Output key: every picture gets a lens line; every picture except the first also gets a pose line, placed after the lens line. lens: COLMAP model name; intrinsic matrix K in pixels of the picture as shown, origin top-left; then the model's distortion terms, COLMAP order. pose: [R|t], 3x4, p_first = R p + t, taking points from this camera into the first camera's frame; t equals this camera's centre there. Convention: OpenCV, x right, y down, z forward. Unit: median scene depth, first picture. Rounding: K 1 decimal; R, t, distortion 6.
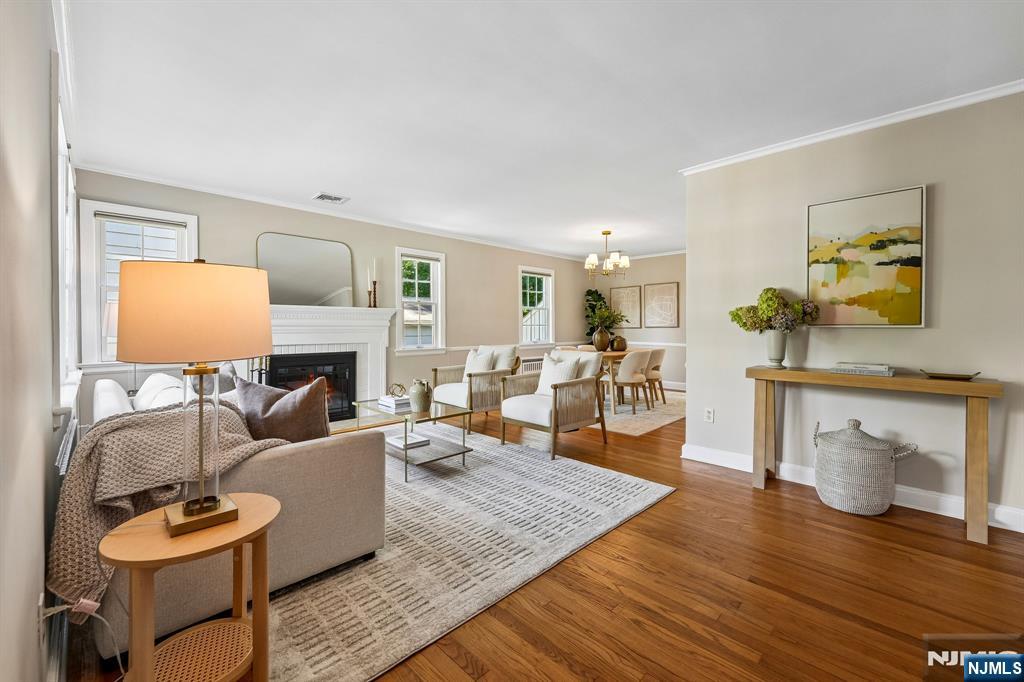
lens RADIAL K [[417.8, 0, 520.5], [0, 417.8, 329.1], [0, 0, 1]] dist [-0.001643, 0.000155]
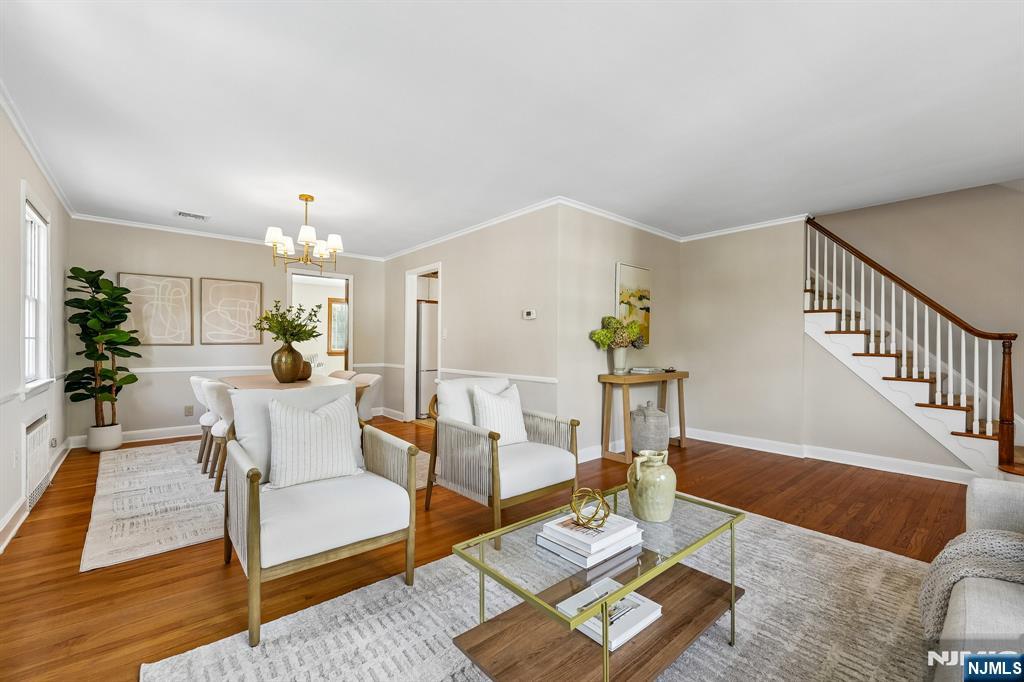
lens RADIAL K [[417.8, 0, 513.2], [0, 417.8, 343.7], [0, 0, 1]] dist [-0.001643, 0.000155]
pose [[0.085436, 0.003159, 0.996339, -0.469352], [-0.000097, 0.999995, -0.003163, -0.003048], [-0.996344, 0.000174, 0.085436, 0.716085]]
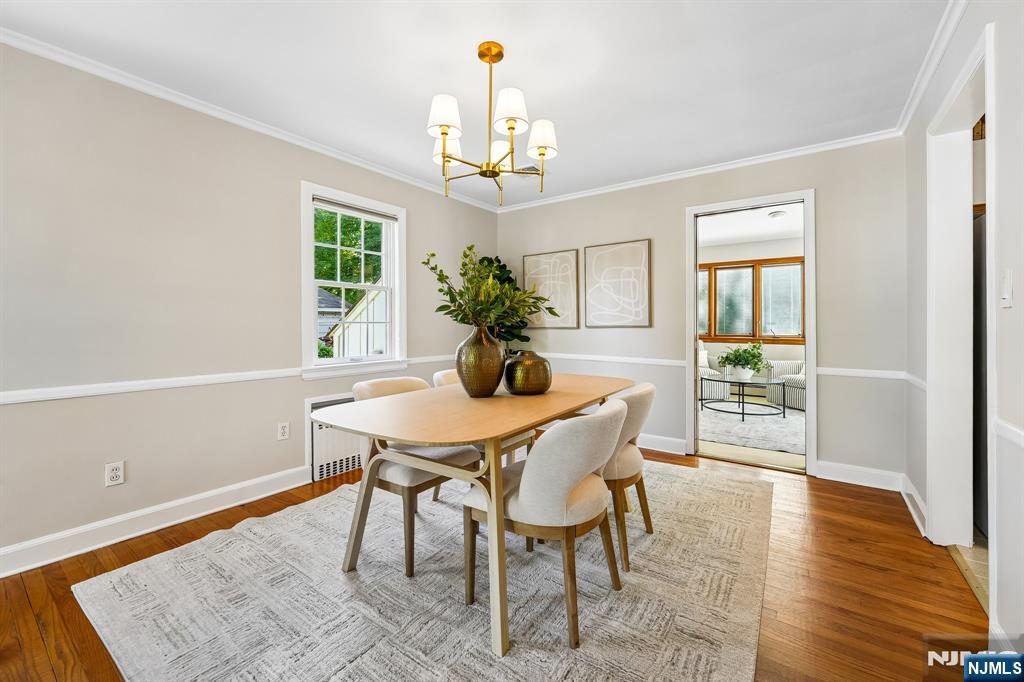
lens RADIAL K [[417.8, 0, 513.9], [0, 417.8, 319.9], [0, 0, 1]] dist [-0.001643, 0.000155]
pose [[0.988897, 0.001249, 0.148599, 0.199022], [0.001264, 0.999858, -0.016815, -0.006826], [-0.148599, 0.016816, 0.988755, 0.757843]]
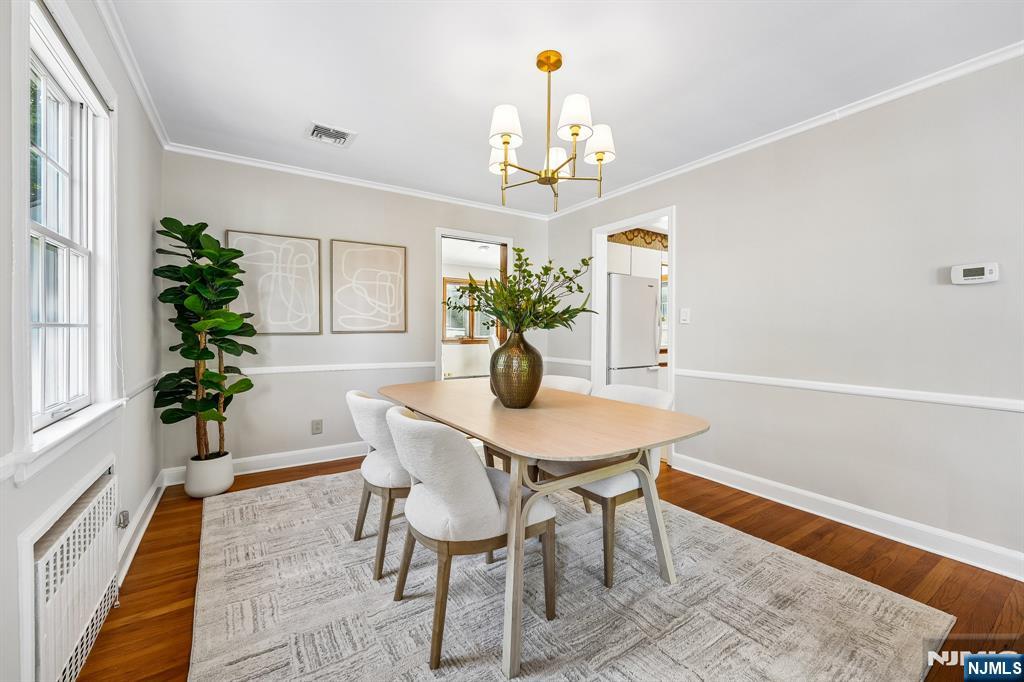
lens RADIAL K [[417.8, 0, 529.8], [0, 417.8, 330.9], [0, 0, 1]] dist [-0.001643, 0.000155]
pose [[0.206129, -0.000422, 0.978525, -0.161137], [0.002126, 0.999998, -0.000016, -0.007935], [-0.978523, 0.002084, 0.206129, 1.071194]]
